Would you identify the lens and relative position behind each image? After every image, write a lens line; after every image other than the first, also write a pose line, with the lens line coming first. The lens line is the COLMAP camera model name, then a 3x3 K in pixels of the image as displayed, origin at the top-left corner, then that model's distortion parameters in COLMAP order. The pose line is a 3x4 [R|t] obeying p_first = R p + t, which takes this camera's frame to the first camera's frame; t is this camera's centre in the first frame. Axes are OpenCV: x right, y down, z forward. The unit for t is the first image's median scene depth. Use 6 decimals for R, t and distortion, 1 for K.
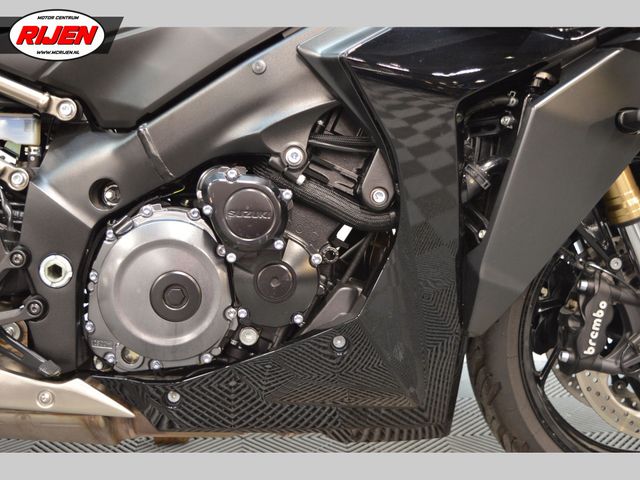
lens RADIAL K [[764.9, 0, 320.0], [0, 764.9, 240.0], [0, 0, 1]] dist [-0.087675, 0.007407]
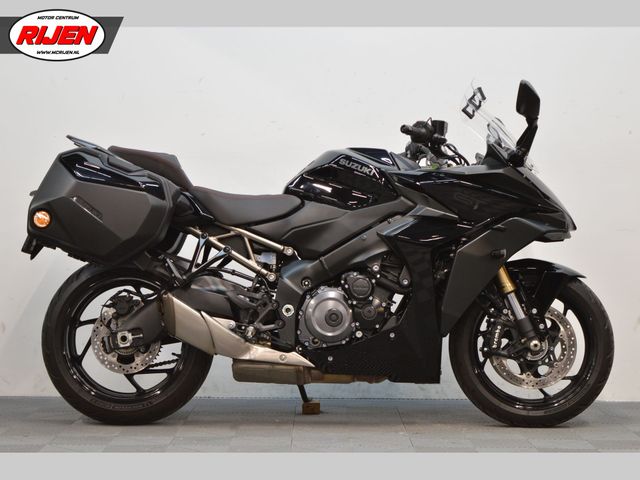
lens RADIAL K [[1494.0, 0, 320.0], [0, 1494.0, 240.0], [0, 0, 1]] dist [0.065759, 0.579968]
pose [[0.998845, -0.005058, -0.047775, 0.024433], [-0.001917, 0.989453, -0.144844, 0.575836], [0.048003, 0.144769, 0.988300, -4.397172]]
